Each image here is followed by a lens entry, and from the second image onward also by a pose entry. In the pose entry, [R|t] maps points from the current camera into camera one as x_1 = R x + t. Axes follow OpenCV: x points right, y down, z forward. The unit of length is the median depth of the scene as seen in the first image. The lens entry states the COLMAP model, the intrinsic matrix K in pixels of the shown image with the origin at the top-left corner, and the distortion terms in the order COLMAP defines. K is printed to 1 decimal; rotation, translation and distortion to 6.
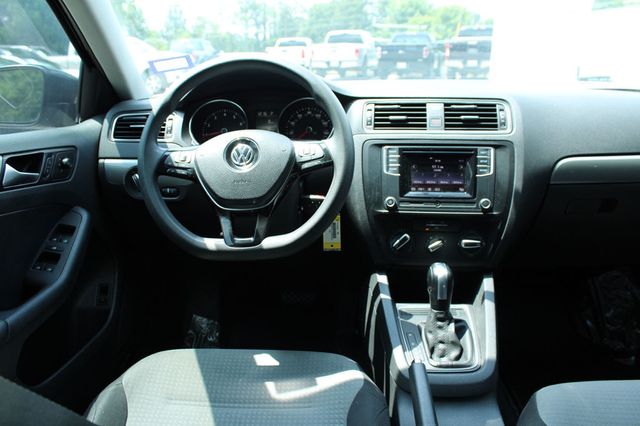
lens RADIAL K [[528.3, 0, 320.0], [0, 528.3, 213.0], [0, 0, 1]] dist [-0.153979, 0.125846]
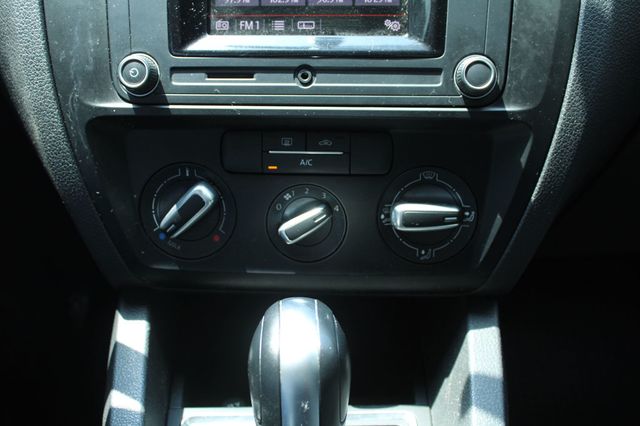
lens RADIAL K [[752.8, 0, 320.0], [0, 752.8, 213.0], [0, 0, 1]] dist [-0.022018, 0.032857]
pose [[0.995935, -0.016745, 0.088510, 0.193587], [0.007542, 0.994622, 0.103301, 0.013245], [-0.089763, -0.102213, 0.990704, 0.590071]]
